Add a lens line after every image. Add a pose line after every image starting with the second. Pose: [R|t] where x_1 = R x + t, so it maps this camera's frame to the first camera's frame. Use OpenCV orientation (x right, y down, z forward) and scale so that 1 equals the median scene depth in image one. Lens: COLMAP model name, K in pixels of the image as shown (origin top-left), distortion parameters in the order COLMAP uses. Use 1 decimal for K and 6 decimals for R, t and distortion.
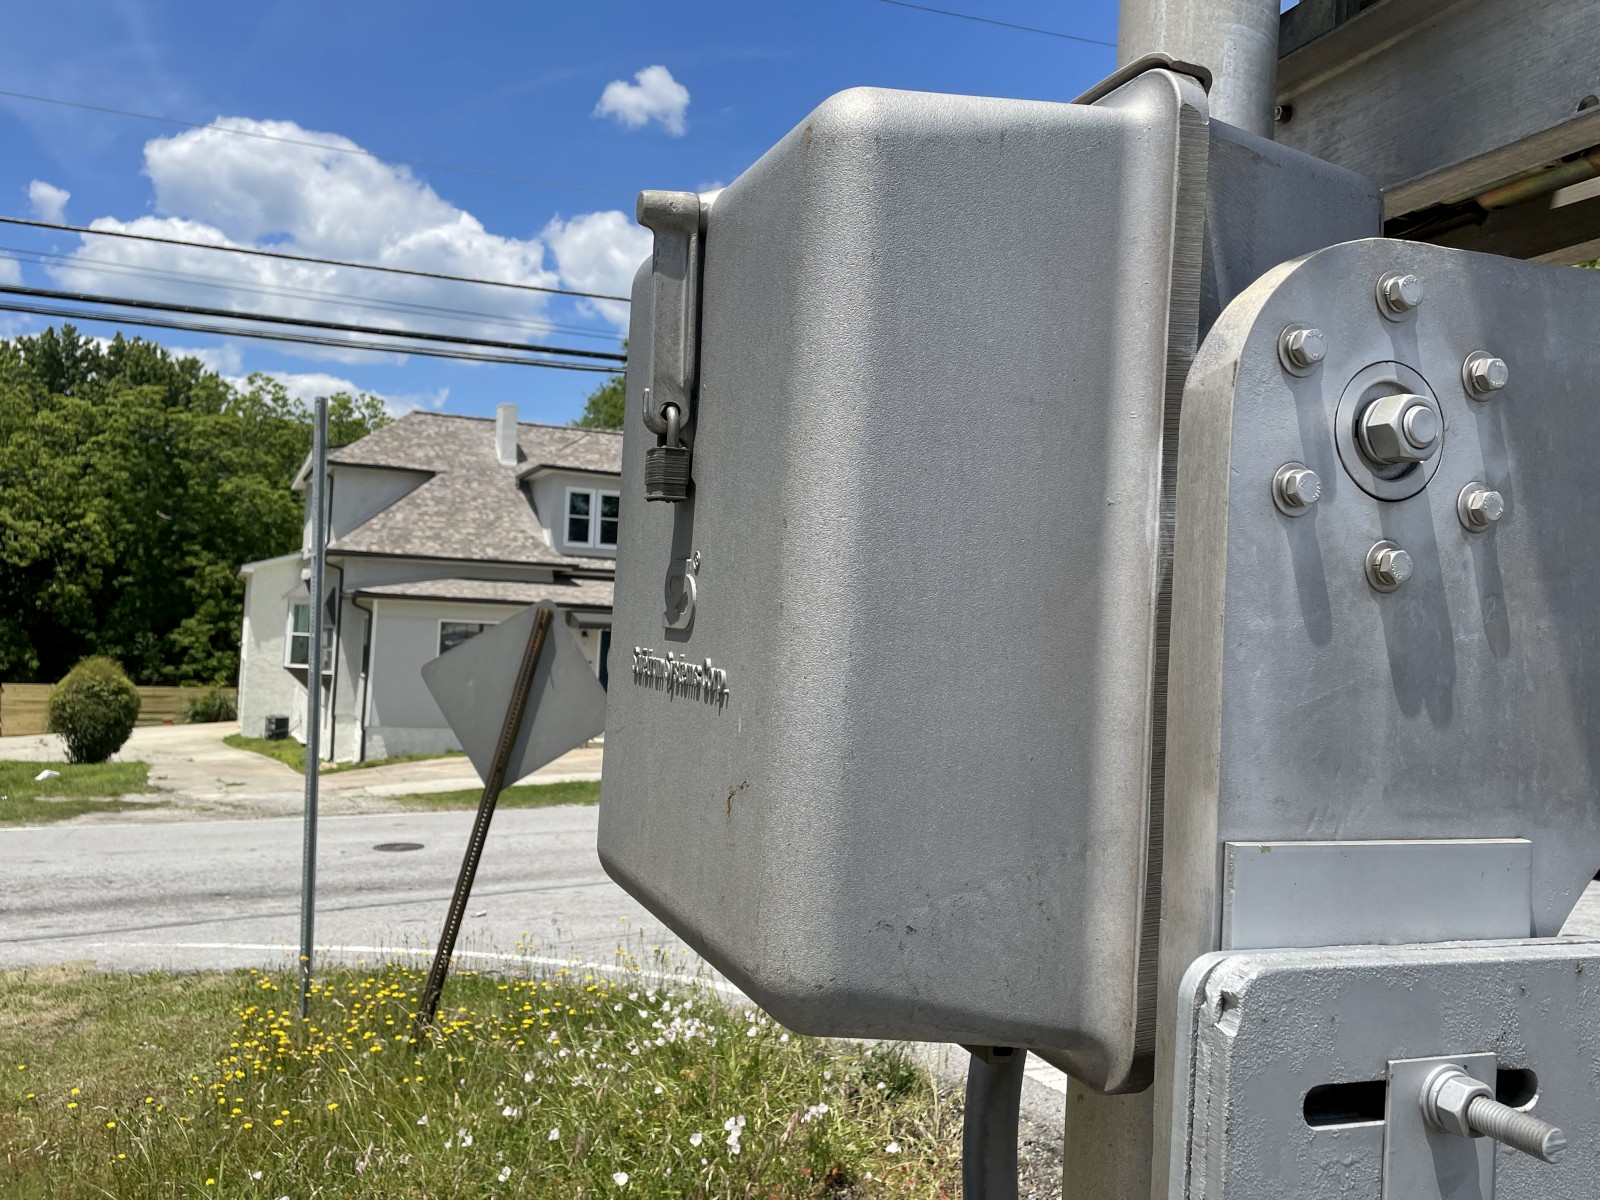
lens RADIAL K [[1311.5, 0, 804.4], [0, 1311.5, 587.1], [0, 0, 1]] dist [0.000388, -0.000942]
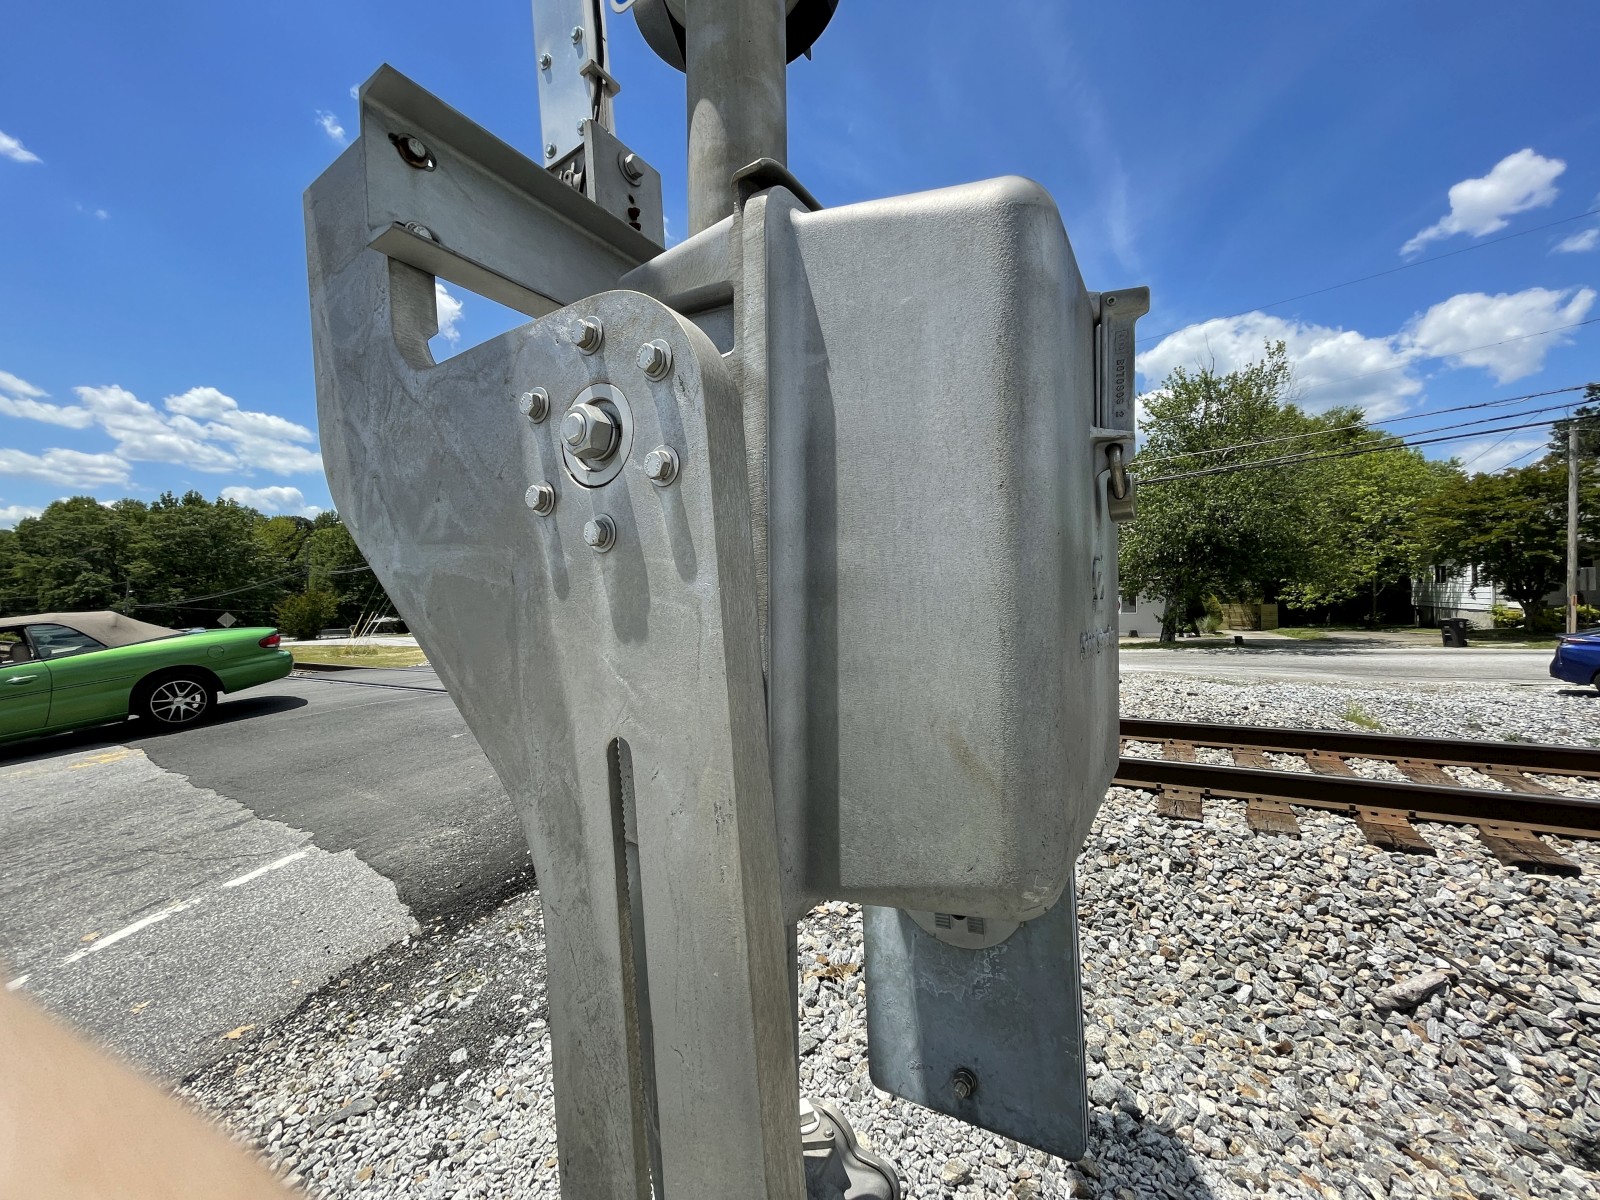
lens RADIAL K [[645.4, 0, 806.3], [0, 645.4, 602.3], [0, 0, 1]] dist [-0.000372, -0.000660]
pose [[0.561344, -0.041827, -0.826525, 0.325037], [0.072411, 0.997374, -0.001295, 0.011461], [0.824409, -0.059123, 0.562898, -0.038692]]
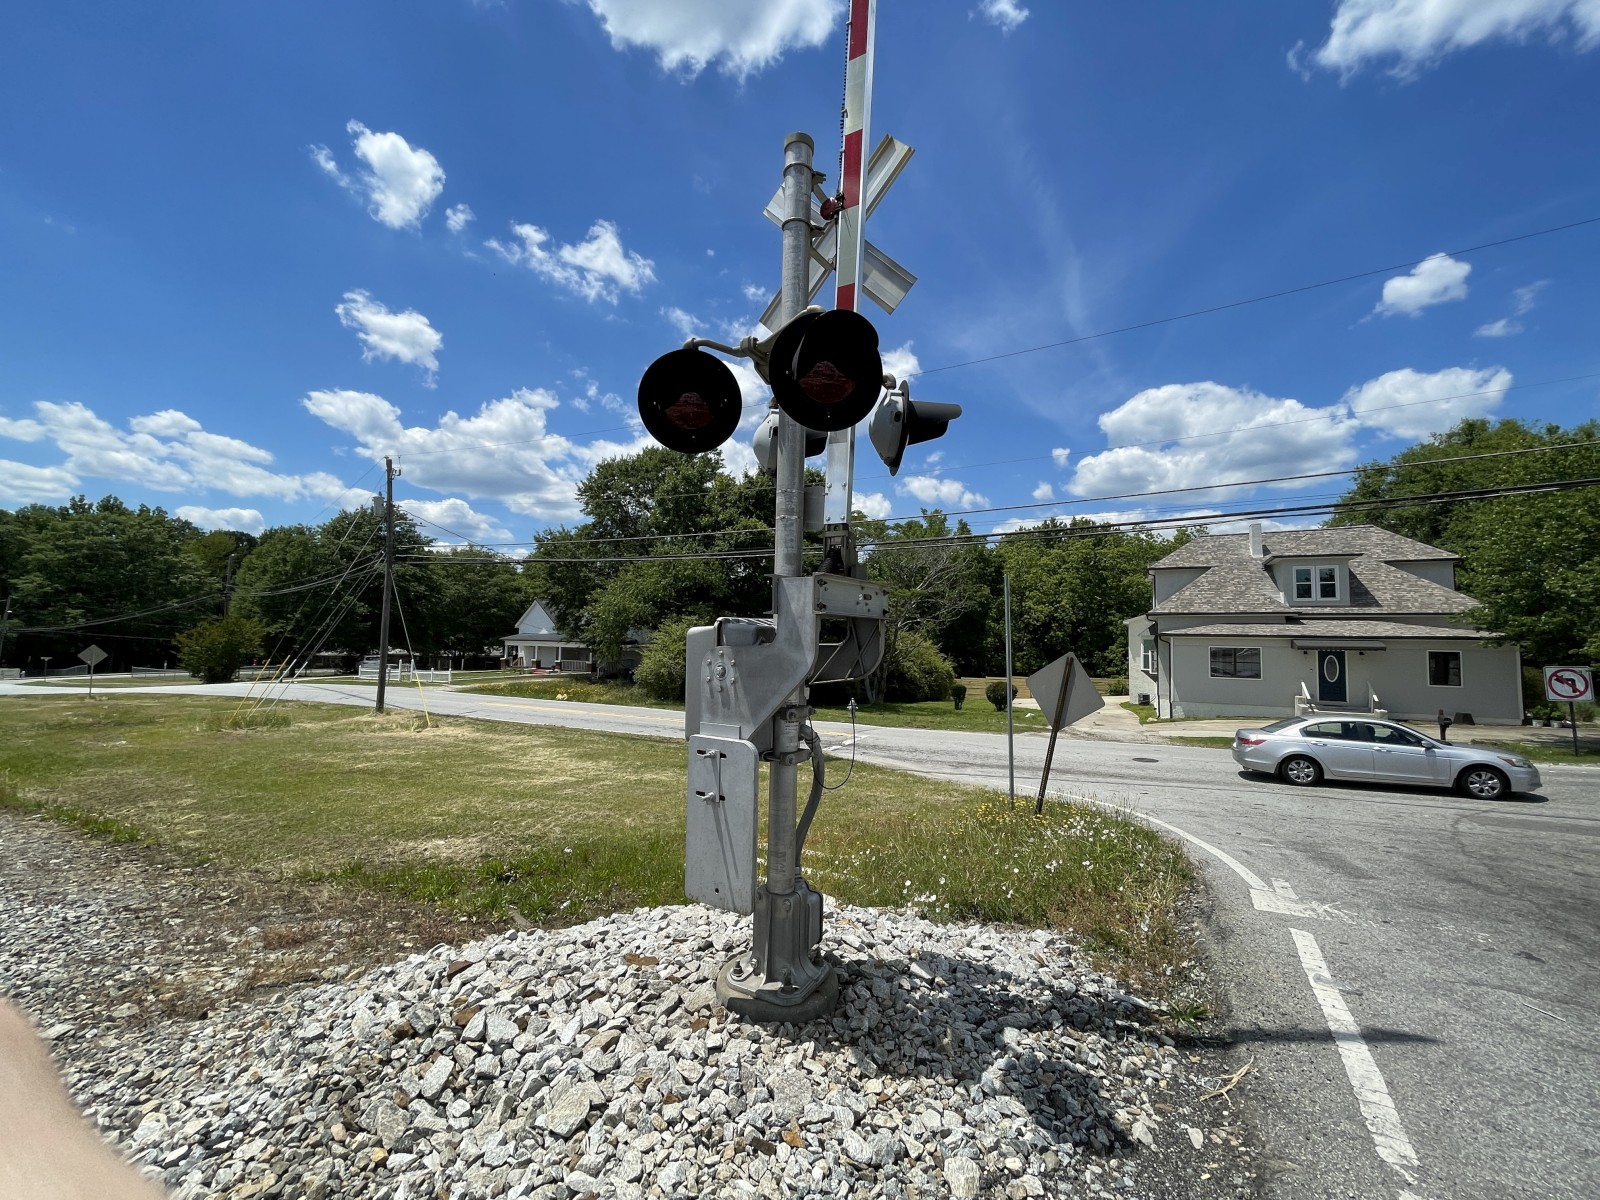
lens RADIAL K [[645.4, 0, 802.6], [0, 645.4, 596.0], [0, 0, 1]] dist [-0.000372, -0.000660]
pose [[0.596312, -0.084315, -0.798313, 0.066824], [0.045635, 0.996421, -0.071150, -0.004315], [0.801455, 0.005997, 0.598025, -0.016307]]
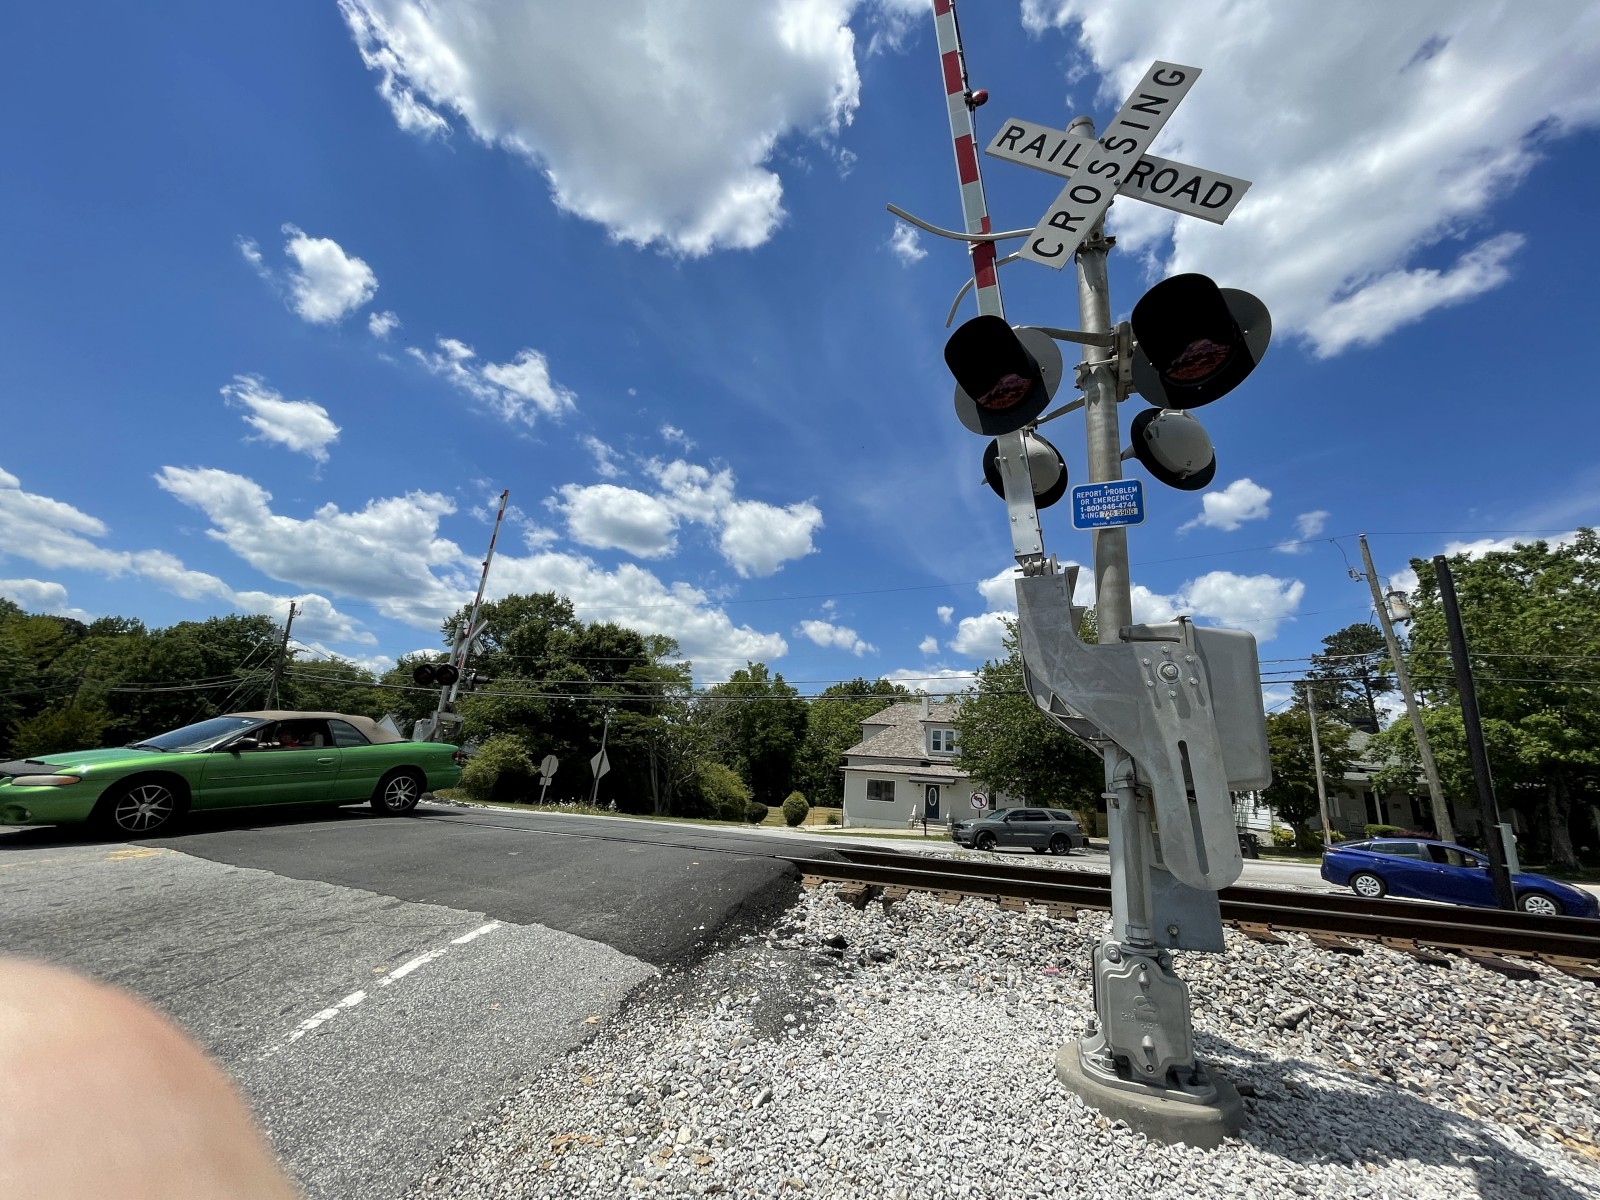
lens RADIAL K [[645.4, 0, 805.4], [0, 645.4, 600.1], [0, 0, 1]] dist [-0.000372, -0.000660]
pose [[0.730666, -0.176058, -0.659644, 0.326805], [-0.010987, 0.963022, -0.269198, 0.015901], [0.682646, 0.203941, 0.701713, -0.082381]]
